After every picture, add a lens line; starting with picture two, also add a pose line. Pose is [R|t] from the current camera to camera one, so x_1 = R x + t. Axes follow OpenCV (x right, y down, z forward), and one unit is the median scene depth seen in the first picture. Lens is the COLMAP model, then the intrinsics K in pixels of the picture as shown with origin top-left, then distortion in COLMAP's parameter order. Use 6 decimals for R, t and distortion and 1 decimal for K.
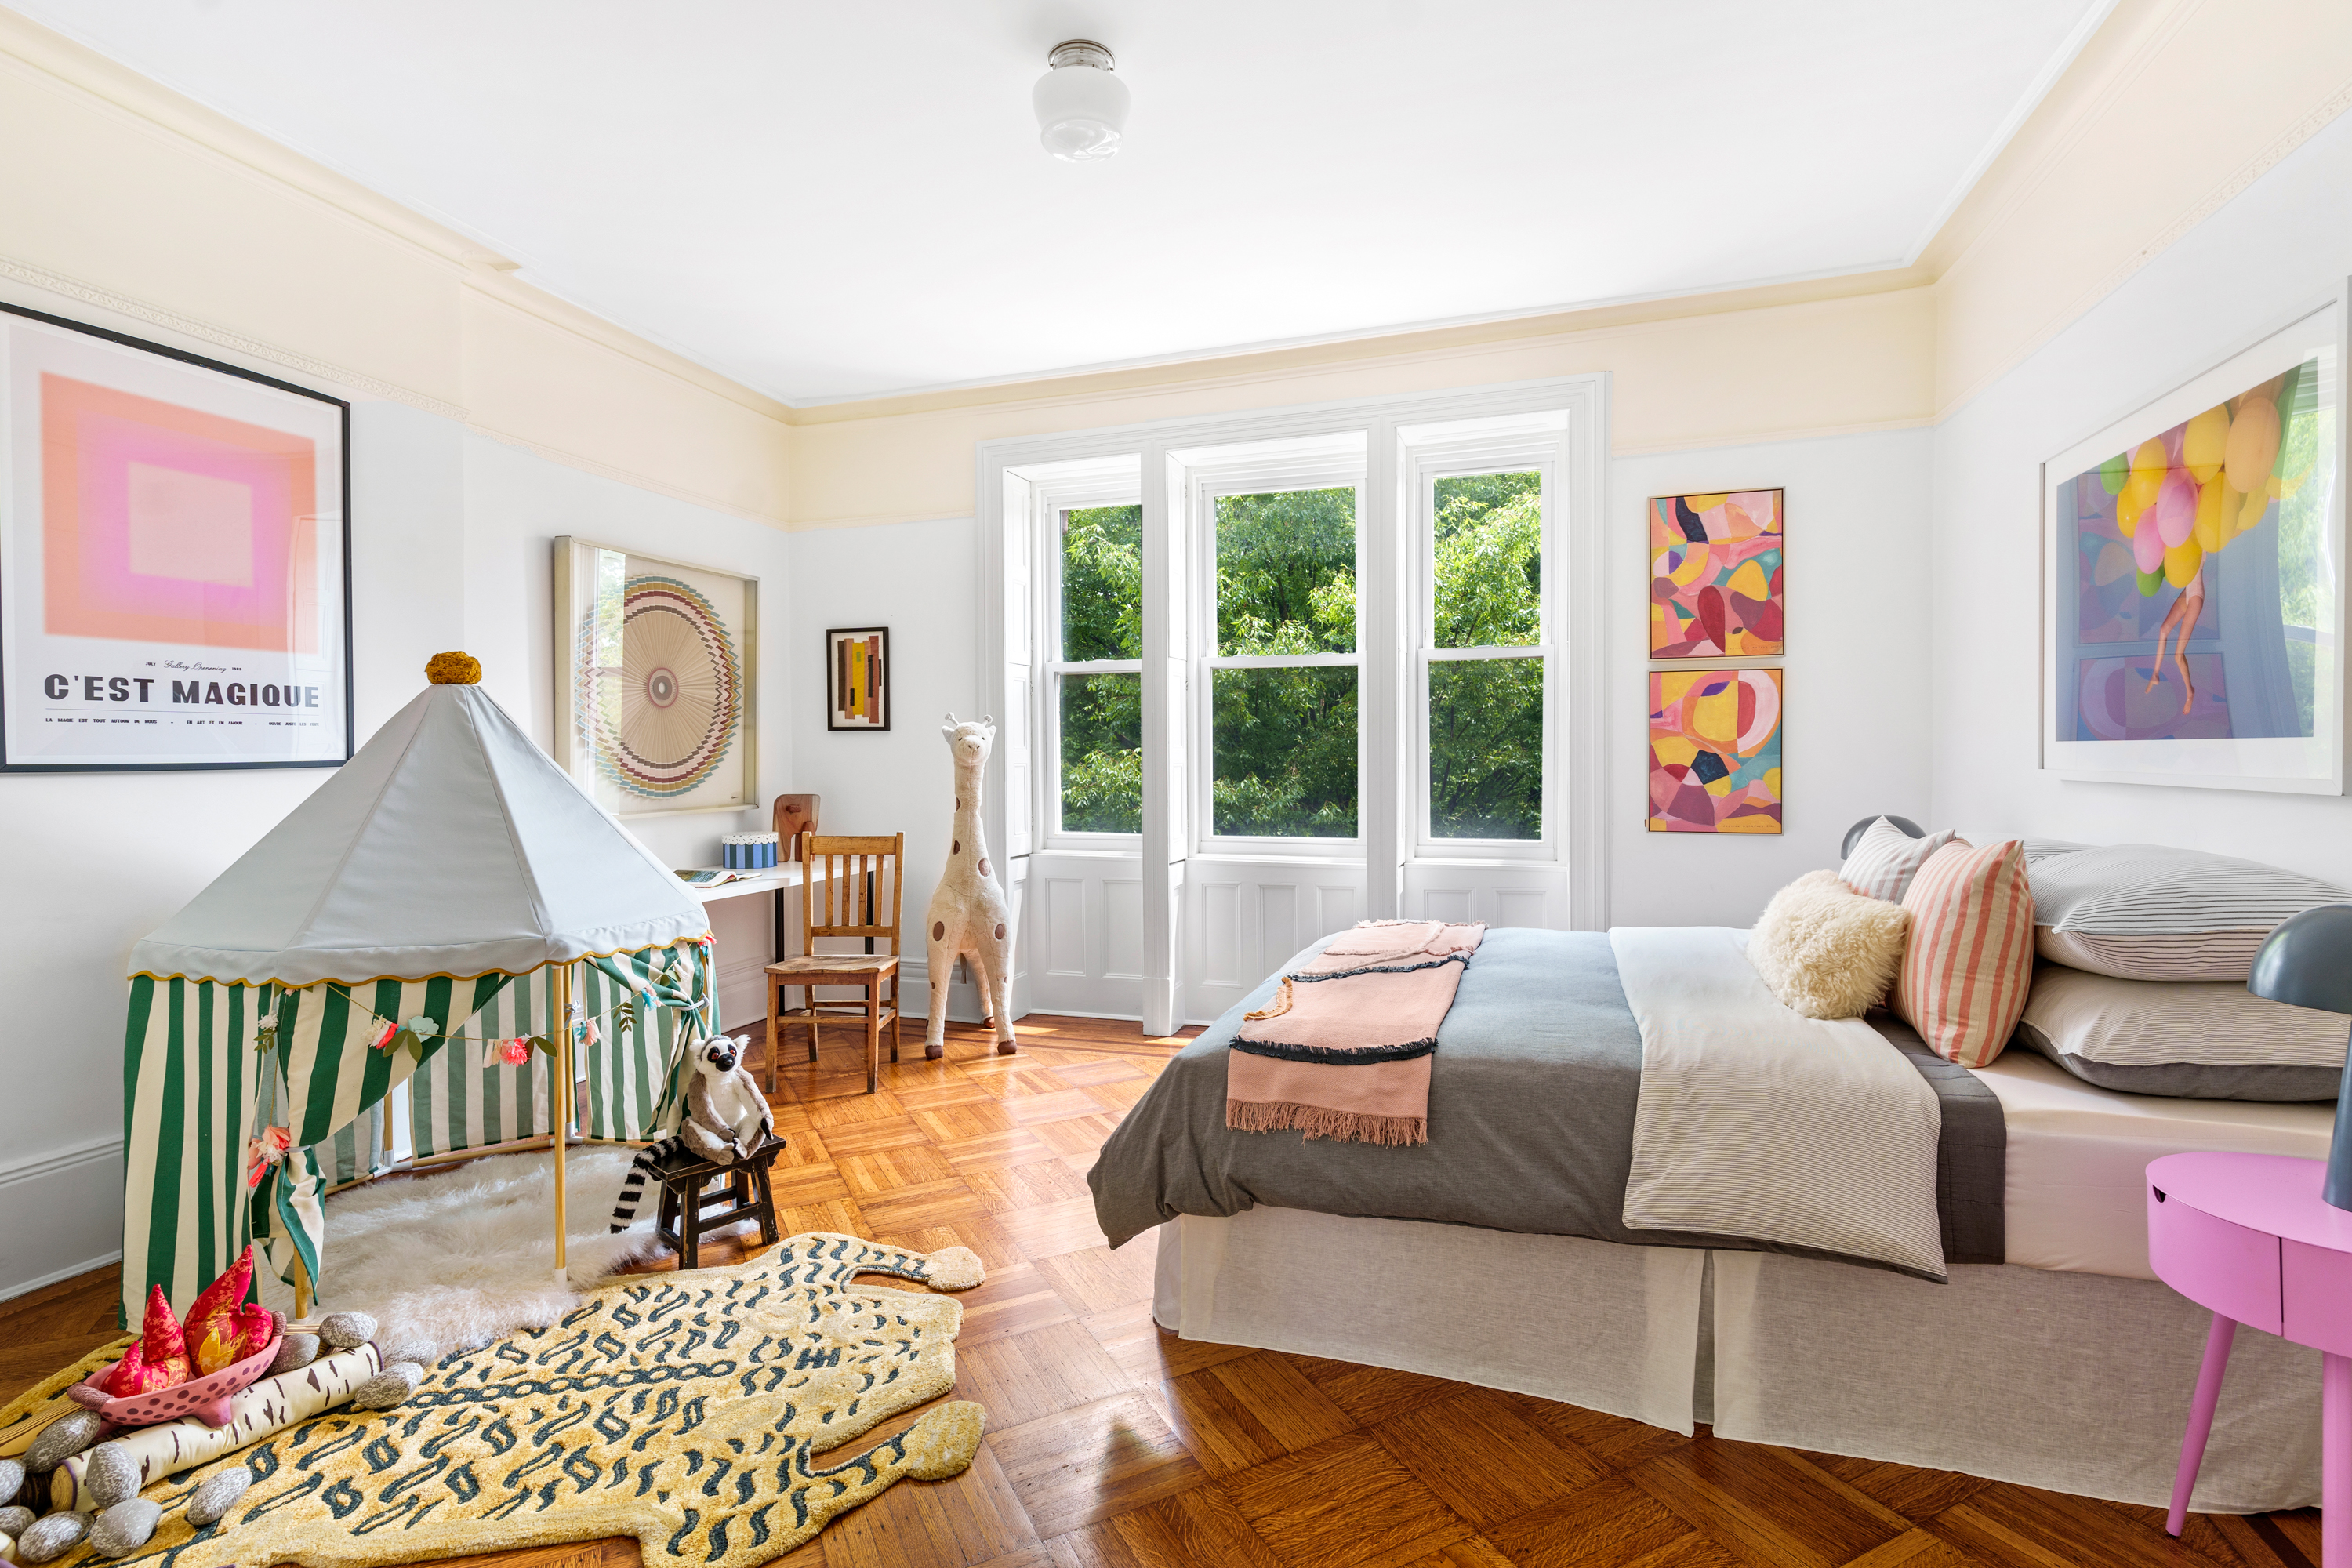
lens RADIAL K [[1123.7, 0, 1178.1], [0, 1123.7, 778.2], [0, 0, 1]] dist [-0.003558, 0.000204]
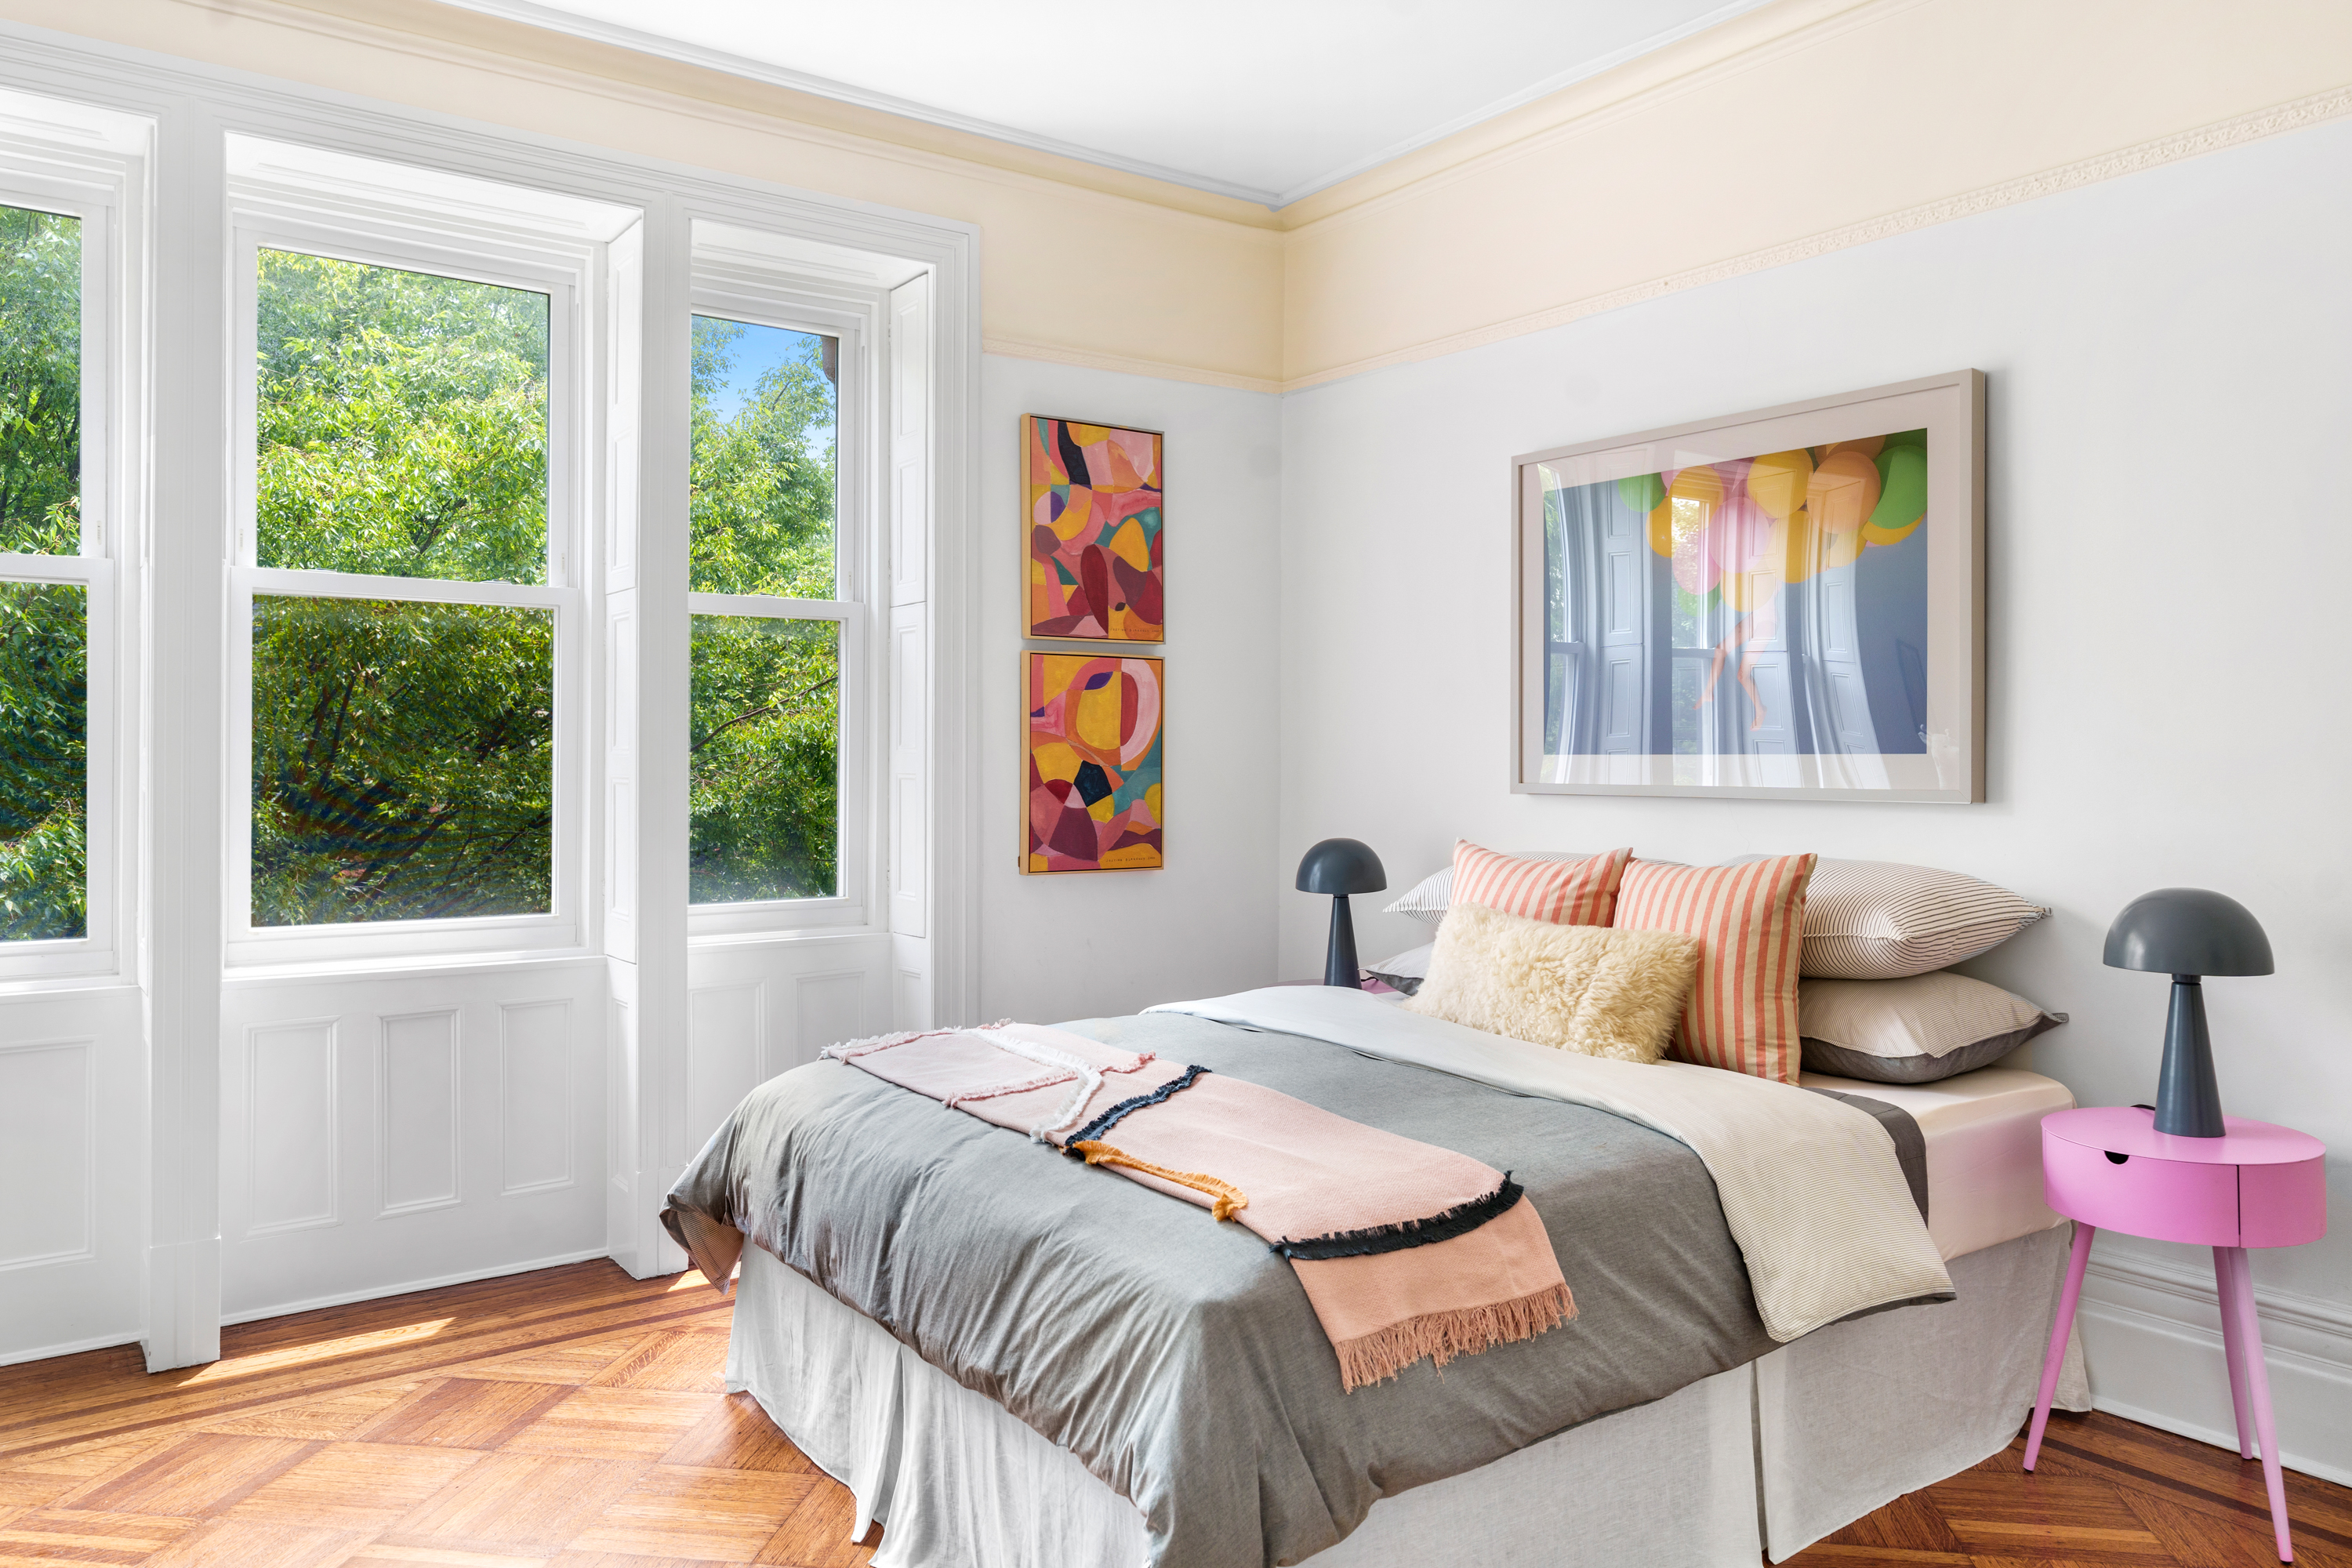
lens RADIAL K [[1646.1, 0, 1178.3], [0, 1646.1, 765.5], [0, 0, 1]] dist [-0.001382, 0.003366]
pose [[0.580948, 0.002556, 0.813937, -0.399797], [0.014738, 0.999798, -0.013659, -0.005994], [-0.813807, 0.019931, 0.580793, 0.309652]]
